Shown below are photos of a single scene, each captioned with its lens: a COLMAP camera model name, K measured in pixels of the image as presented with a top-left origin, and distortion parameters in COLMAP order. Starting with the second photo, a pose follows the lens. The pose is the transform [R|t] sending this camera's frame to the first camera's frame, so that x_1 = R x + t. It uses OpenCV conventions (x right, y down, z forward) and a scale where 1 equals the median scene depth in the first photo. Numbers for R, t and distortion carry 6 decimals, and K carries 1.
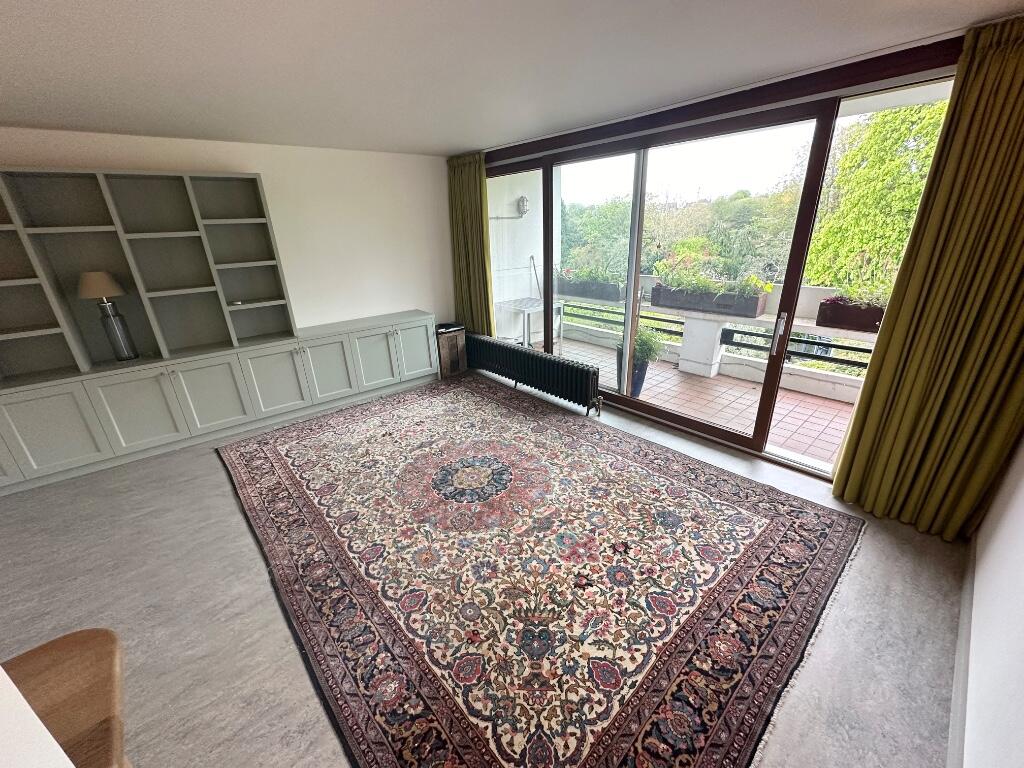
lens RADIAL K [[406.8, 0, 509.7], [0, 406.8, 388.2], [0, 0, 1]] dist [-0.007282, -0.000494]
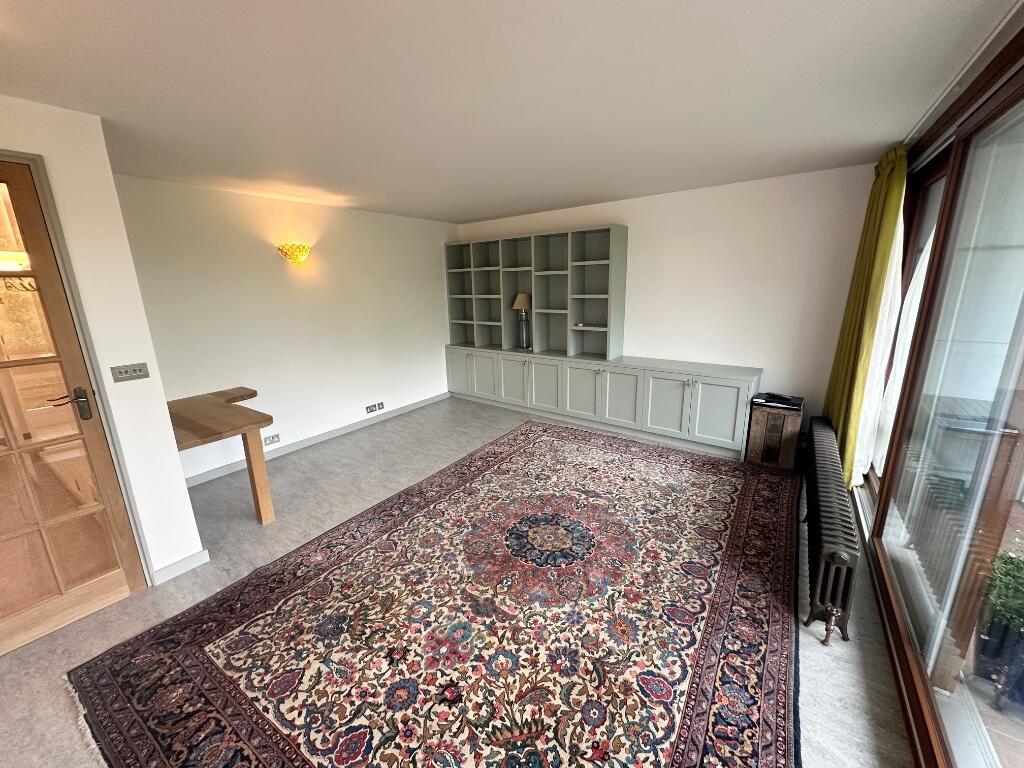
lens RADIAL K [[406.8, 0, 510.9], [0, 406.8, 381.3], [0, 0, 1]] dist [-0.007282, -0.000494]
pose [[0.243633, 0.257696, -0.935006, 0.870776], [-0.348703, 0.922864, 0.163489, -0.295214], [0.905013, 0.286208, 0.314700, 0.736747]]
